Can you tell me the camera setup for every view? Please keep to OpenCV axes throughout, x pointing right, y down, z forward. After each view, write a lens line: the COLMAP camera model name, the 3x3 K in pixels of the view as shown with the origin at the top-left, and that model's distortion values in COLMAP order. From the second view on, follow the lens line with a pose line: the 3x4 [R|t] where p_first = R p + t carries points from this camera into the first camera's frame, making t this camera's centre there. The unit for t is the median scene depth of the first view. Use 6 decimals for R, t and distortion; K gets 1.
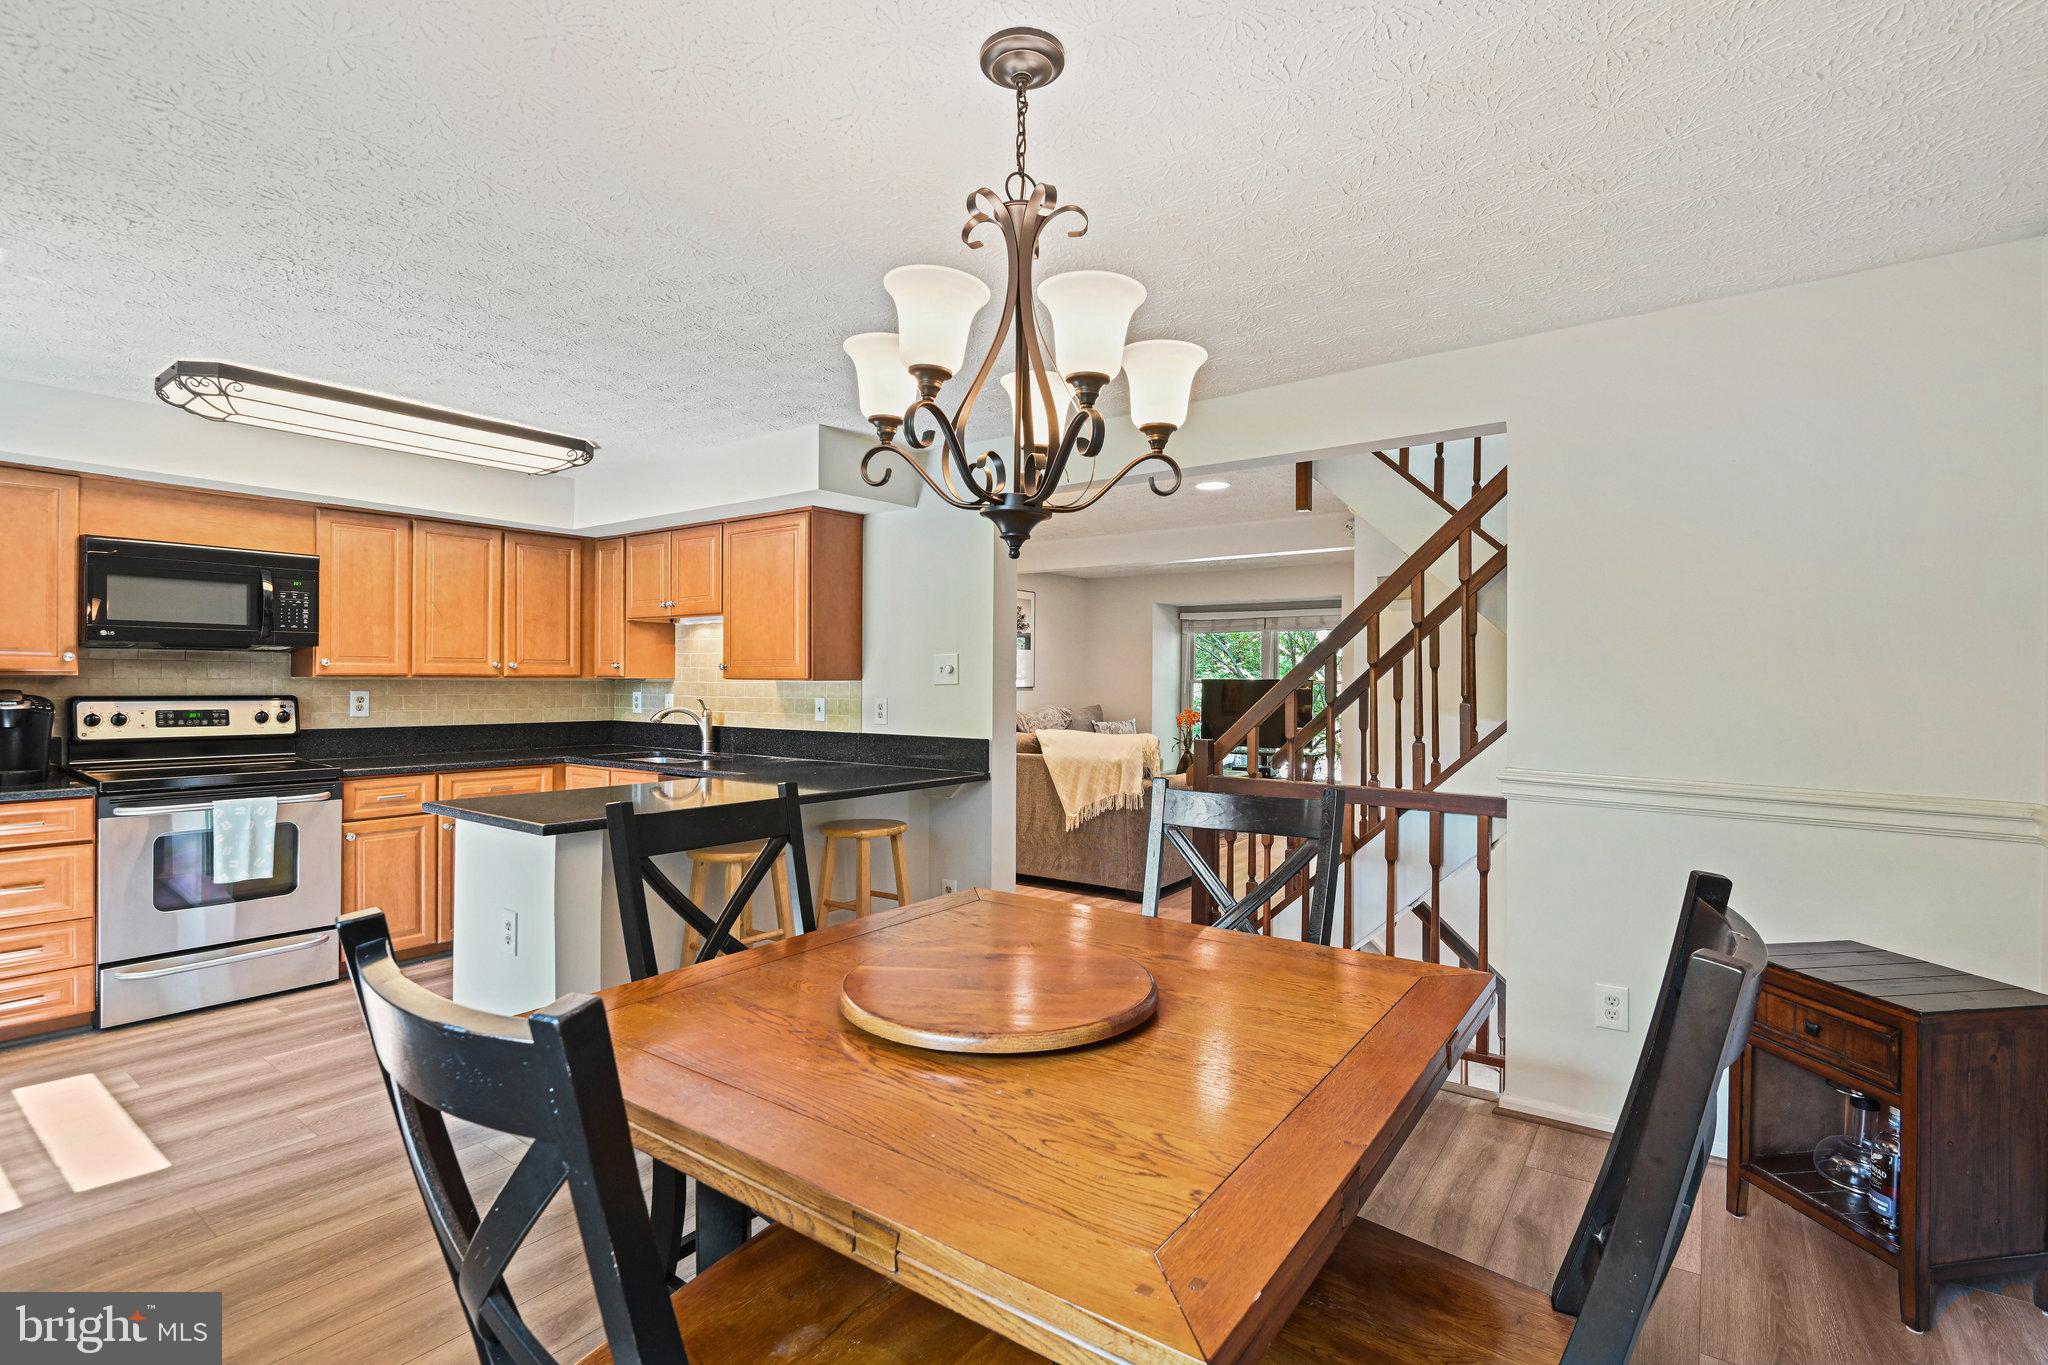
lens RADIAL K [[957.0, 0, 1029.9], [0, 957.0, 680.6], [0, 0, 1]] dist [-0.018074, -0.000470]
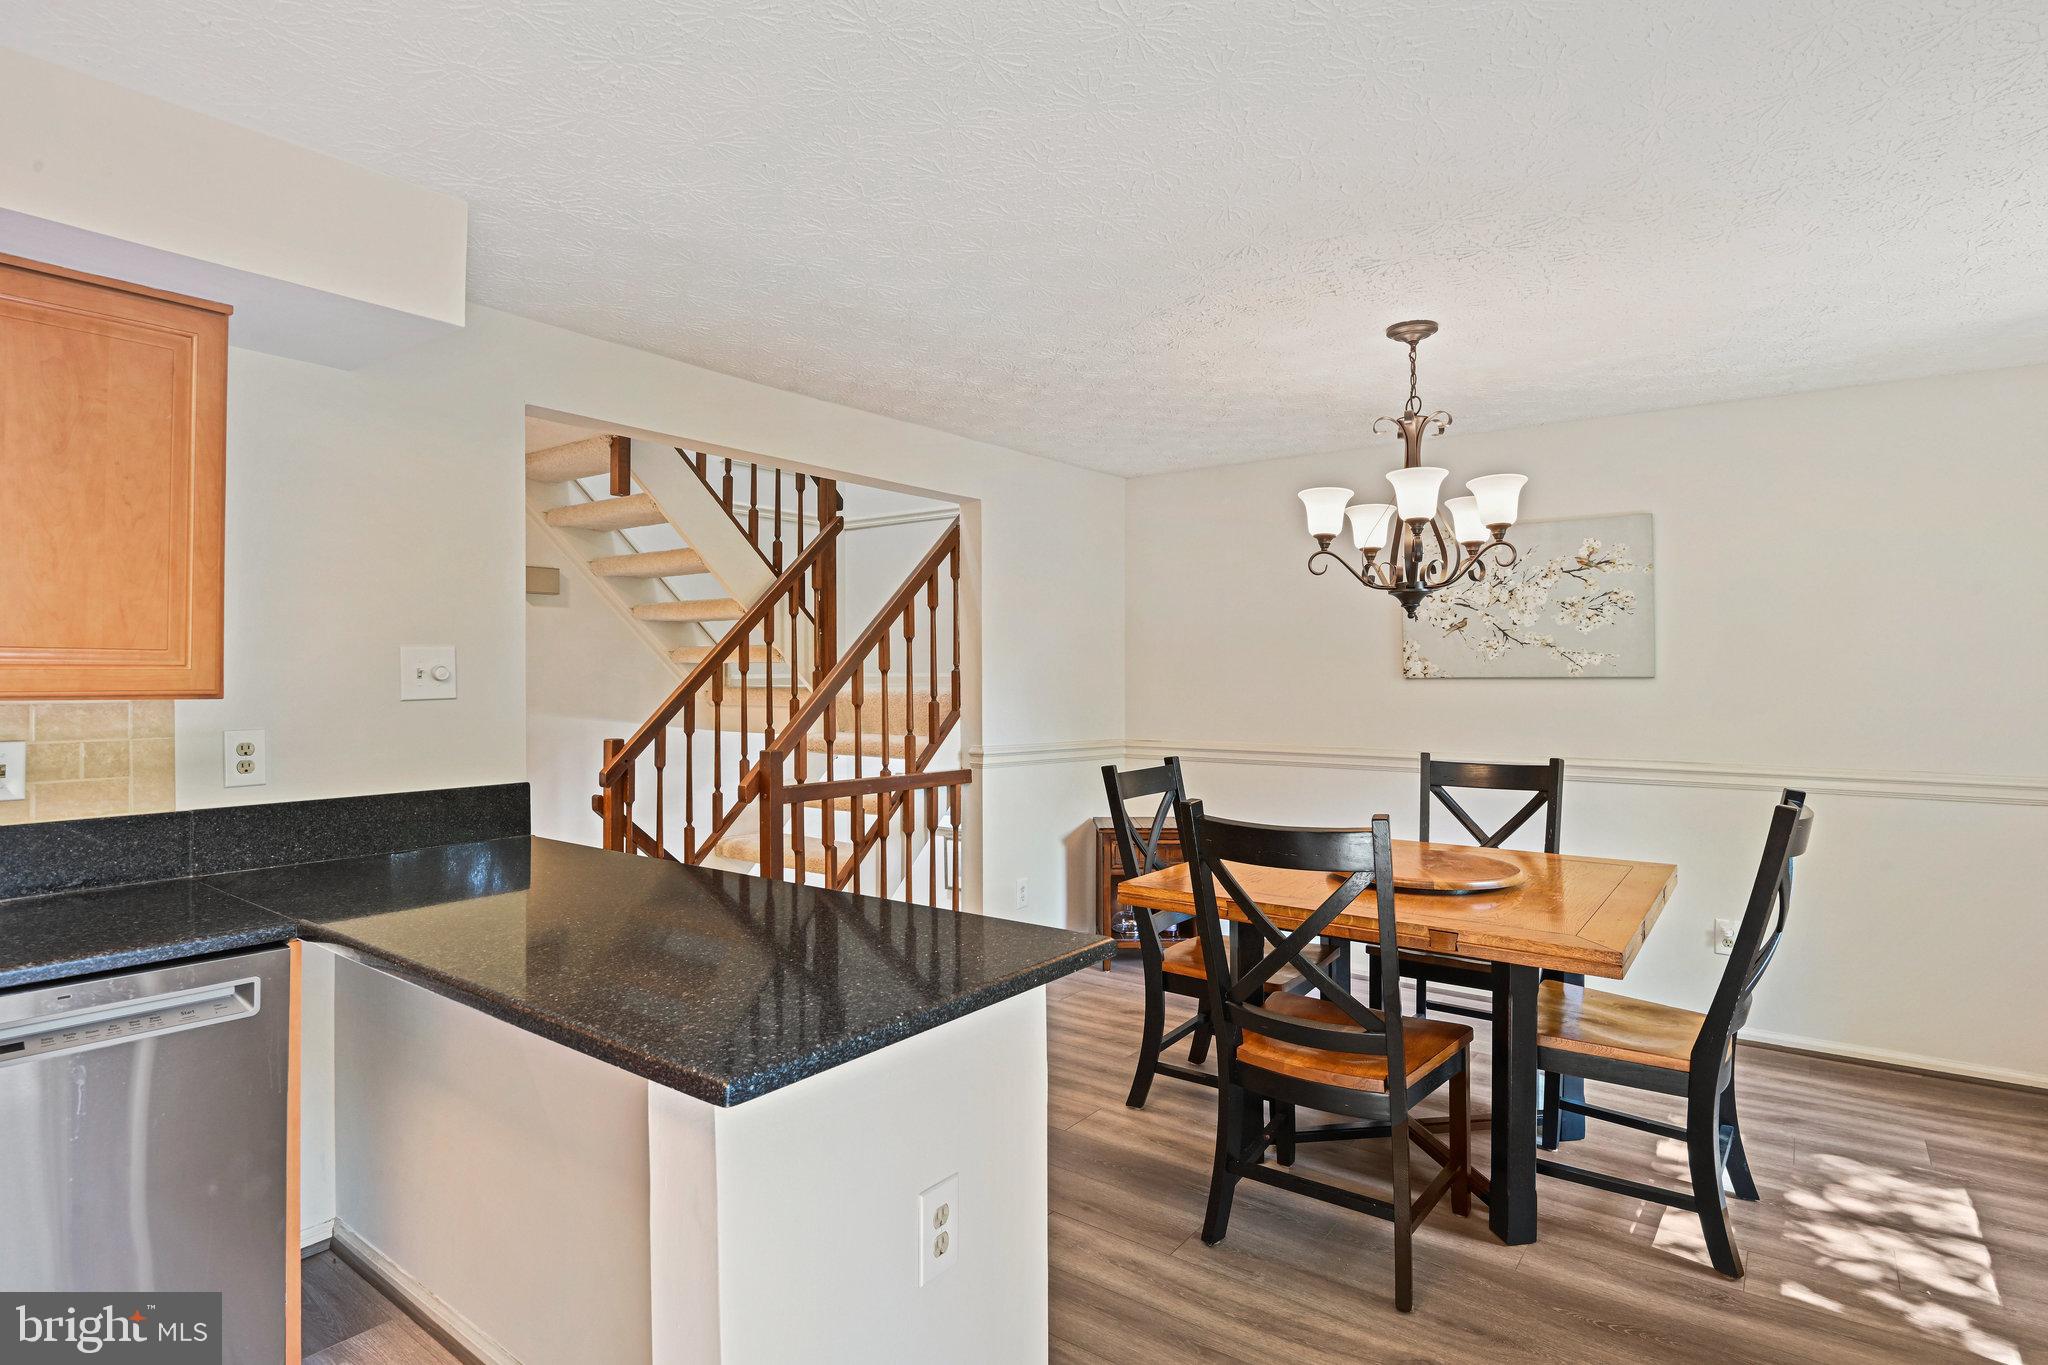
lens RADIAL K [[1047.5, 0, 1021.3], [0, 1047.5, 669.1], [0, 0, 1]] dist [-0.000610, -0.013713]
pose [[0.015654, 0.002835, 0.999873, -0.730782], [-0.000120, 0.999996, -0.002834, -0.012948], [-0.999877, -0.000075, 0.015655, 0.641107]]
